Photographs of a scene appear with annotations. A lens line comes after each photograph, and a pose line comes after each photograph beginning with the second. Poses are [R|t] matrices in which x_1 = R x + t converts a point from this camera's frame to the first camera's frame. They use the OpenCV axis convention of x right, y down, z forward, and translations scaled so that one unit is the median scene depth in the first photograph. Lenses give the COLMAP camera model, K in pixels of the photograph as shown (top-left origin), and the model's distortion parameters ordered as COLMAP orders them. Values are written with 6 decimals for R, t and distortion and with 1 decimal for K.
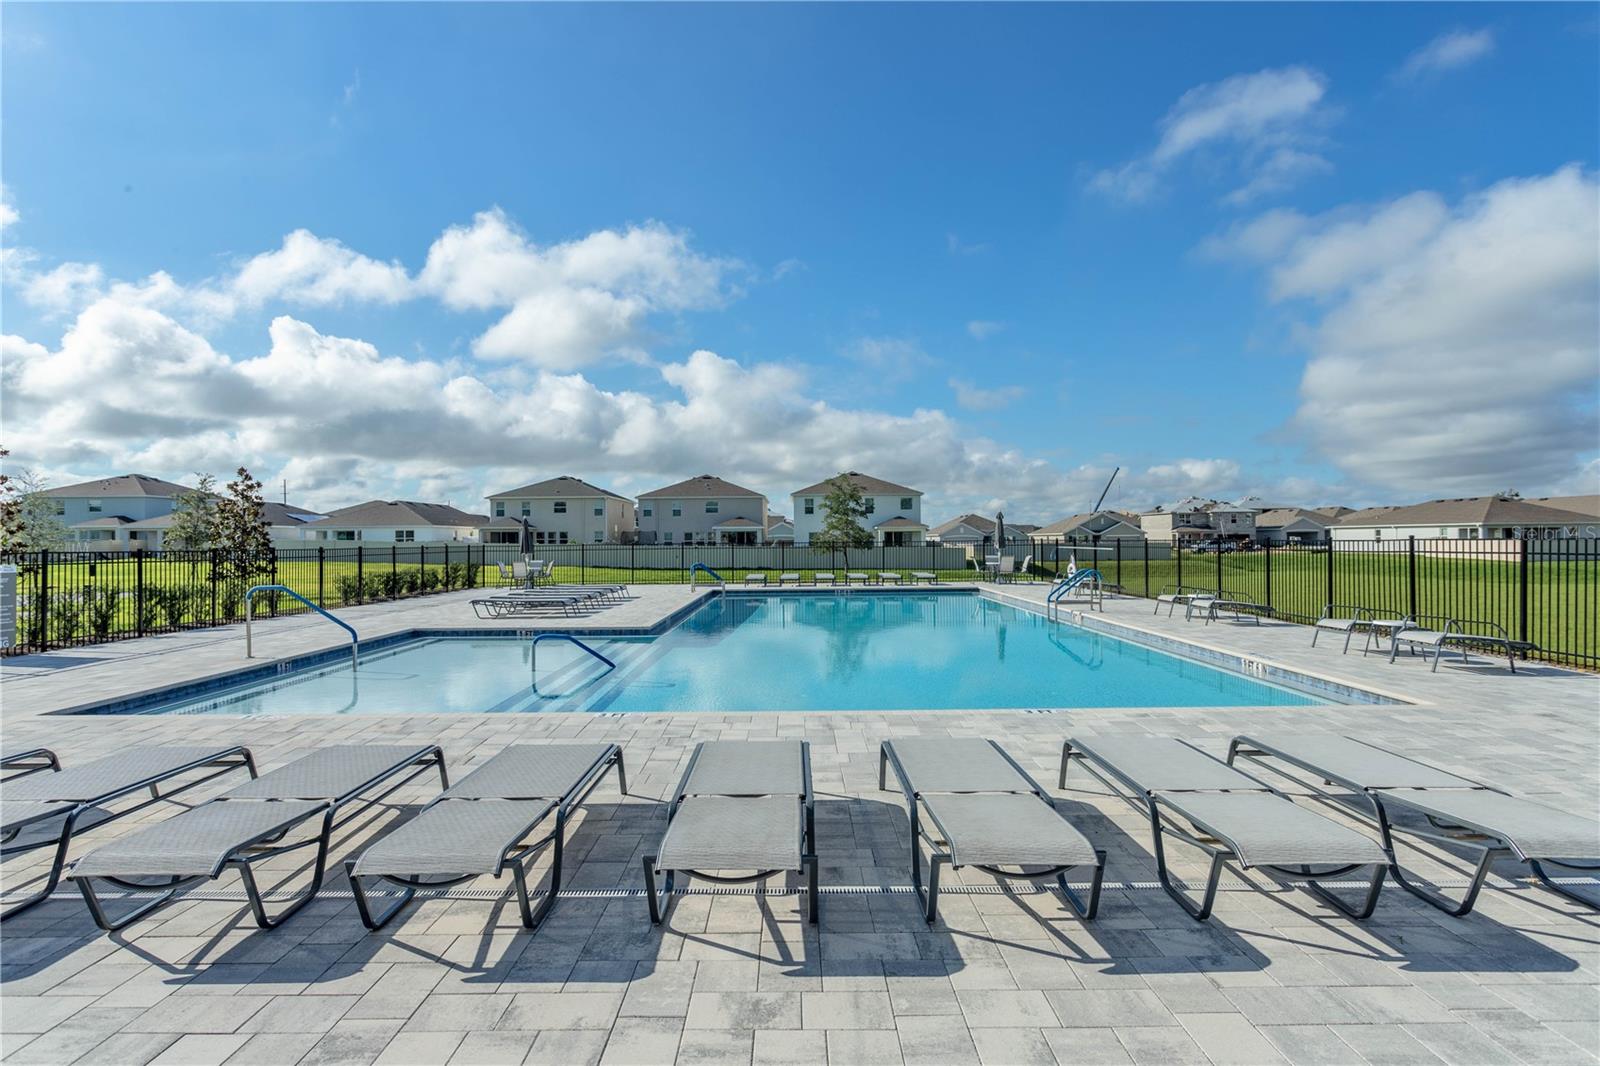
lens RADIAL K [[818.1, 0, 800.0], [0, 818.1, 533.0], [0, 0, 1]] dist [0.002311, 0.000486]
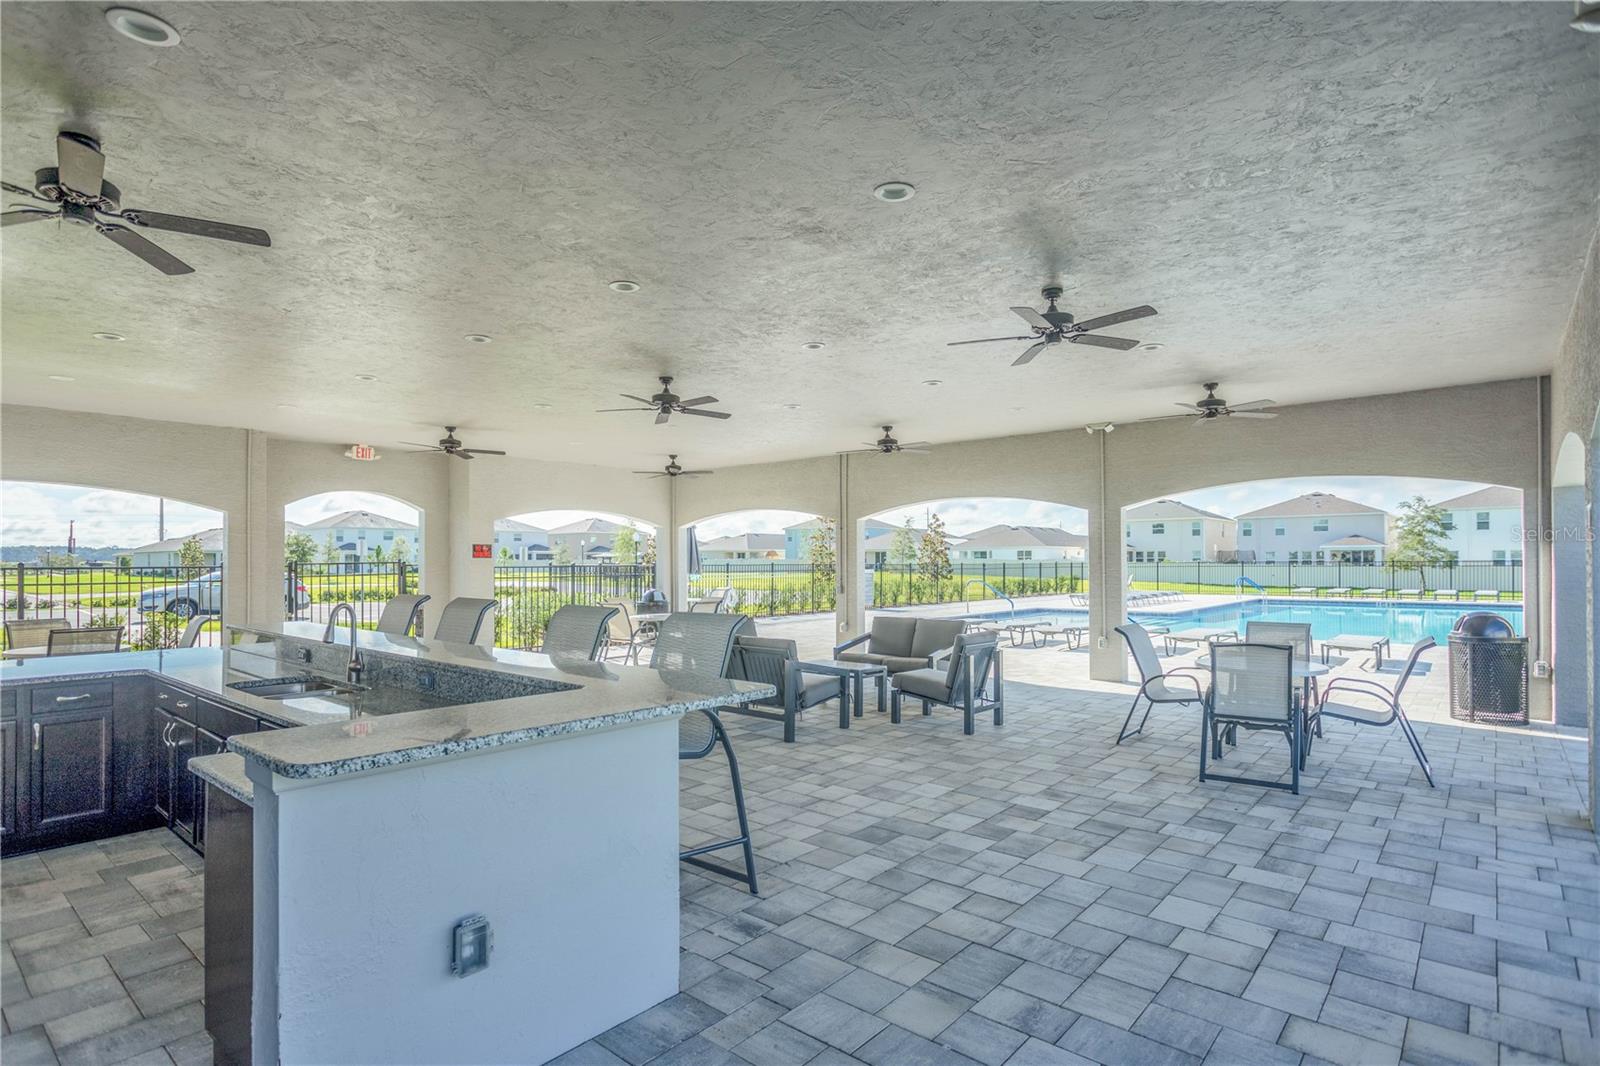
lens RADIAL K [[818.1, 0, 800.0], [0, 818.1, 533.0], [0, 0, 1]] dist [0.002311, 0.000486]
pose [[0.755245, -0.017736, -0.655202, 0.063948], [0.003046, 0.999718, -0.023551, -0.001621], [0.655435, 0.015791, 0.755086, -0.142024]]
